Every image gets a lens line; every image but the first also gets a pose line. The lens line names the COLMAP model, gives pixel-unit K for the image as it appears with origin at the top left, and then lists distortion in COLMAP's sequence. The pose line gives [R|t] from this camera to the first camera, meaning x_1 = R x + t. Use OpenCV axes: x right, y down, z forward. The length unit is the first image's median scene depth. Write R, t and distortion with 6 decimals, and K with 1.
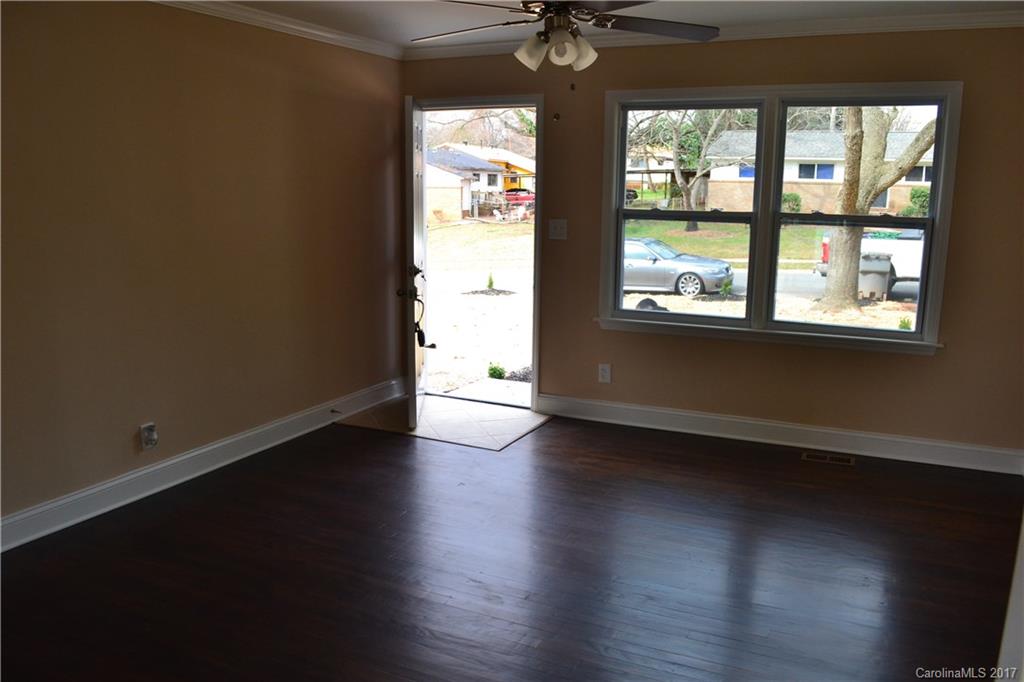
lens RADIAL K [[816.4, 0, 512.8], [0, 816.4, 340.9], [0, 0, 1]] dist [-0.084029, 0.018879]
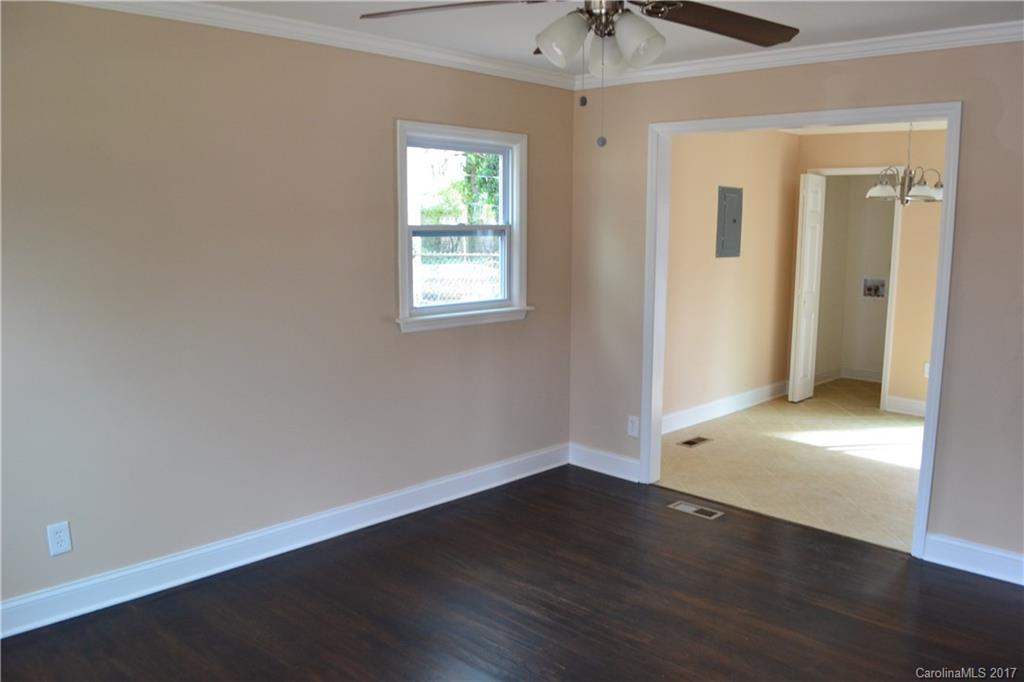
lens RADIAL K [[816.4, 0, 511.8], [0, 816.4, 343.1], [0, 0, 1]] dist [-0.084029, 0.018879]
pose [[0.954175, 0.034892, -0.297207, 0.156487], [-0.049504, 0.997900, -0.041778, -0.058185], [0.295125, 0.054577, 0.953899, 0.299912]]
